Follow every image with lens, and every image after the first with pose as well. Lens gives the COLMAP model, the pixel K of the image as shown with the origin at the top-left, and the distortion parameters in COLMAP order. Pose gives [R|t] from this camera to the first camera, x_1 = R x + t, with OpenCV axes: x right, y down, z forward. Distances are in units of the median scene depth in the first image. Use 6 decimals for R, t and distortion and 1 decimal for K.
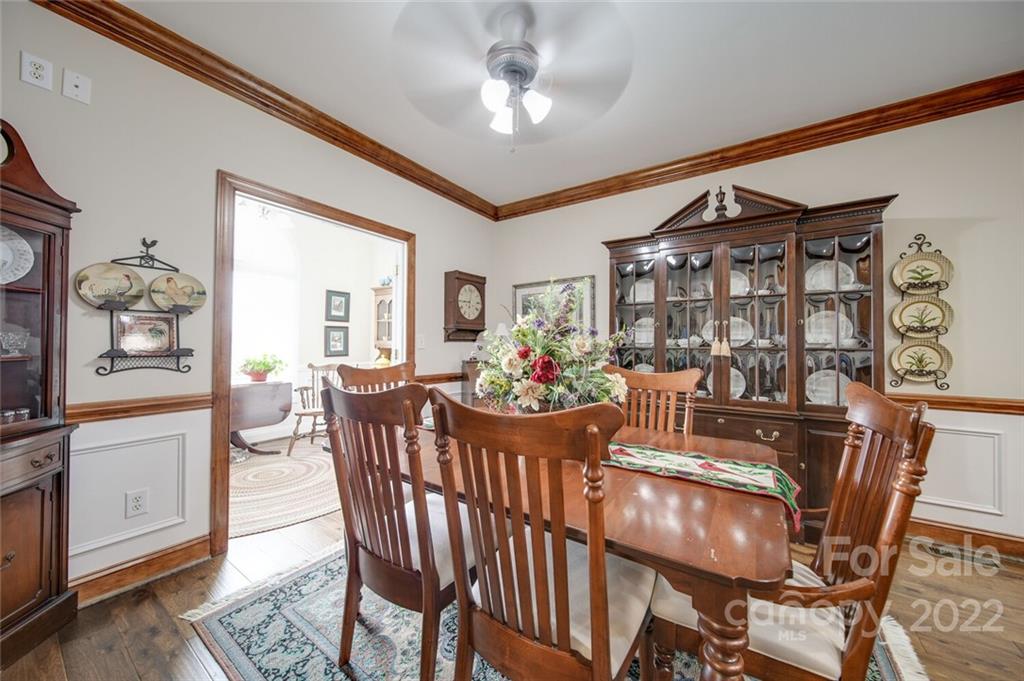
lens RADIAL K [[358.2, 0, 515.0], [0, 358.2, 341.1], [0, 0, 1]] dist [0.001391, -0.001733]
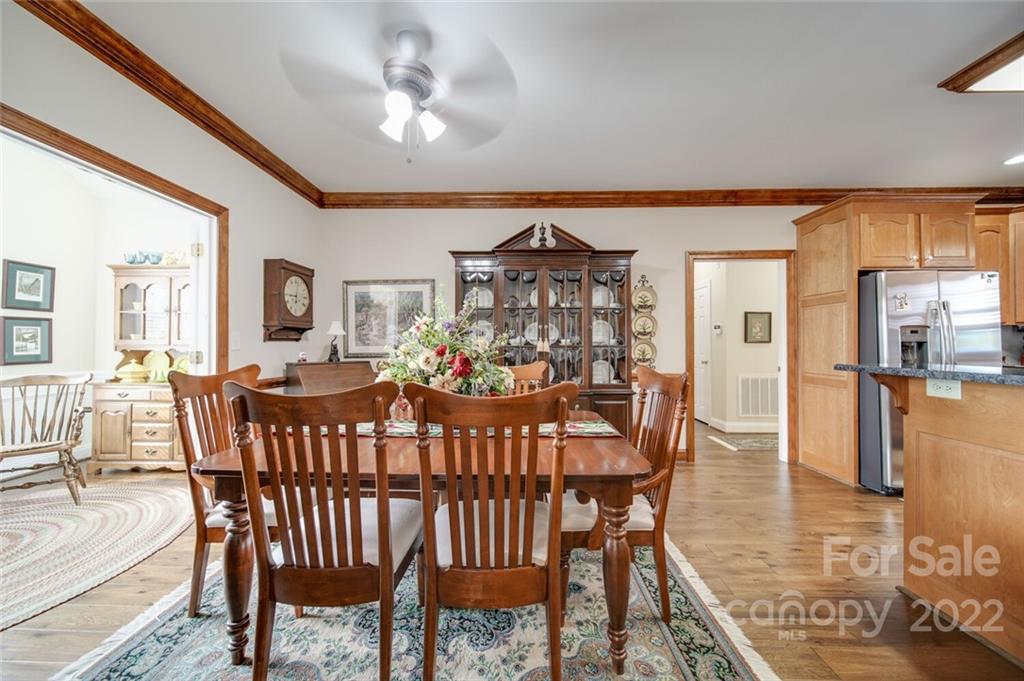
lens RADIAL K [[358.2, 0, 515.1], [0, 358.2, 342.5], [0, 0, 1]] dist [0.001391, -0.001733]
pose [[0.837101, -0.002827, 0.547041, -0.191367], [-0.000270, 0.999984, 0.005581, -0.000502], [-0.547049, -0.004820, 0.837087, -0.036526]]
